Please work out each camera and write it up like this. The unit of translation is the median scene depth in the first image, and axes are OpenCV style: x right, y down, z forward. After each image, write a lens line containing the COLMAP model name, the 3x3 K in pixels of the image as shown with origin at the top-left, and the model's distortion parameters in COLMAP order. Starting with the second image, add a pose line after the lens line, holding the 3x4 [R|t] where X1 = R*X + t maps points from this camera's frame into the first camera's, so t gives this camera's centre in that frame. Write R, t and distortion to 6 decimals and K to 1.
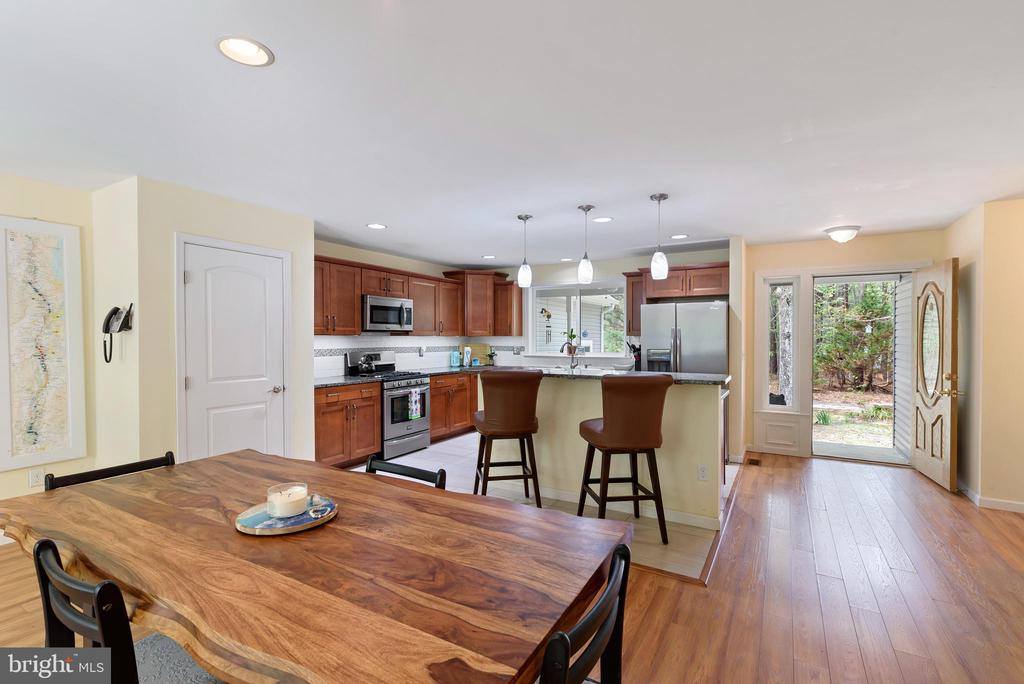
lens RADIAL K [[472.4, 0, 508.3], [0, 472.4, 342.7], [0, 0, 1]] dist [0.001814, -0.001450]
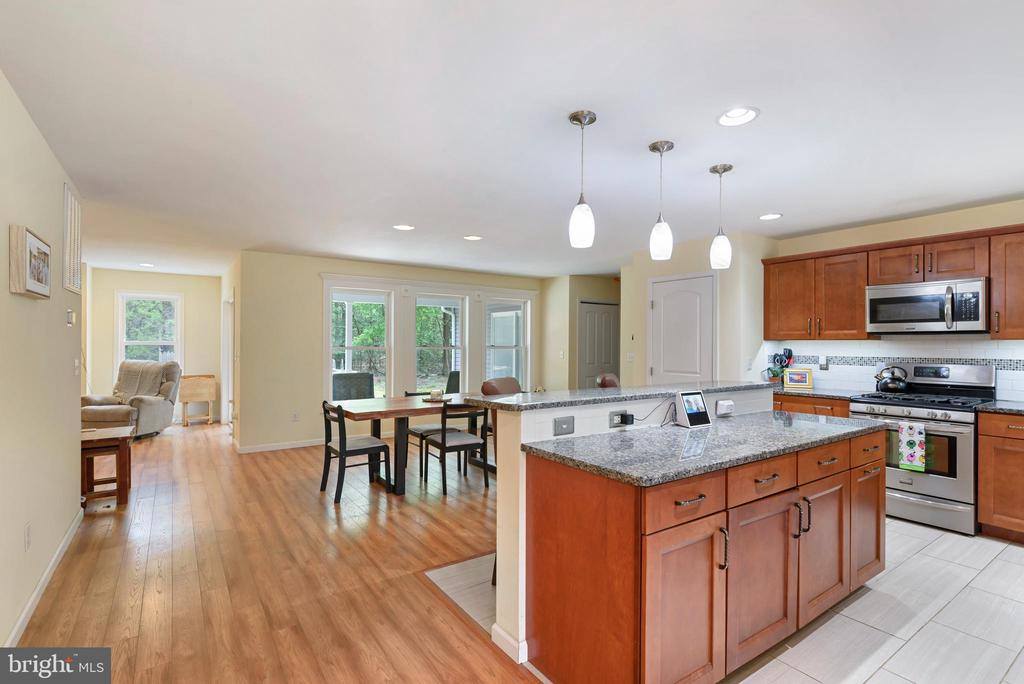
lens RADIAL K [[482.9, 0, 504.5], [0, 482.9, 345.0], [0, 0, 1]] dist [0.001048, -0.000119]
pose [[-0.424314, -0.001709, -0.905513, 0.660733], [-0.015549, 0.999865, 0.005399, -0.002350], [0.905382, 0.016371, -0.424283, 0.821982]]
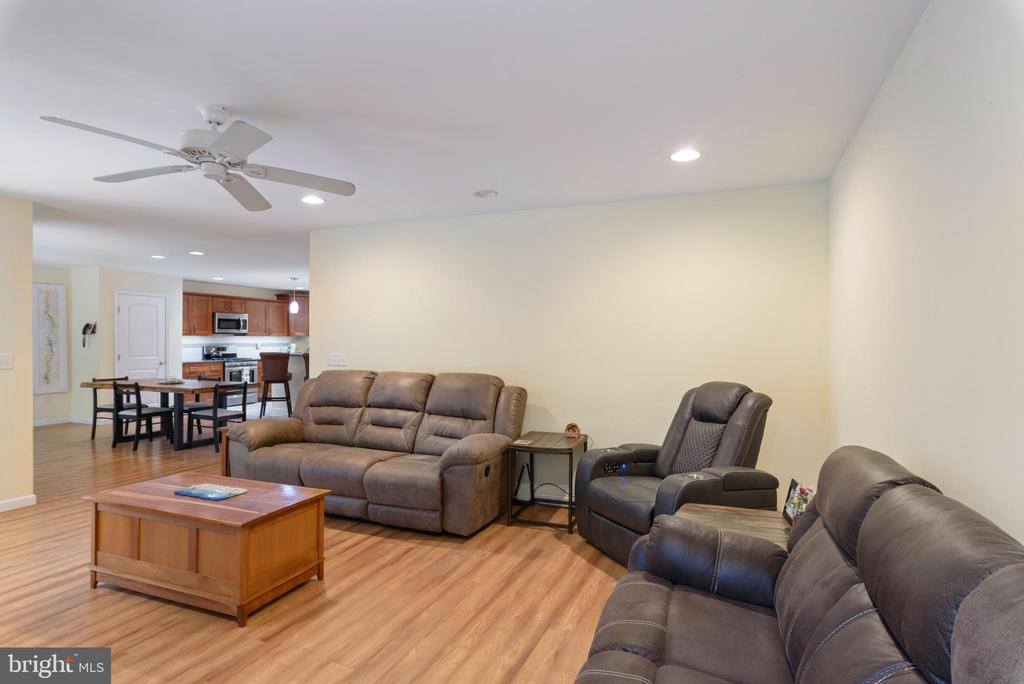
lens RADIAL K [[539.0, 0, 512.5], [0, 539.0, 340.0], [0, 0, 1]] dist [-0.007326, -0.001767]
pose [[0.988806, 0.004583, 0.149136, 0.492726], [-0.003498, 0.999965, -0.007538, 0.010799], [-0.149165, 0.006932, 0.988788, -1.134295]]
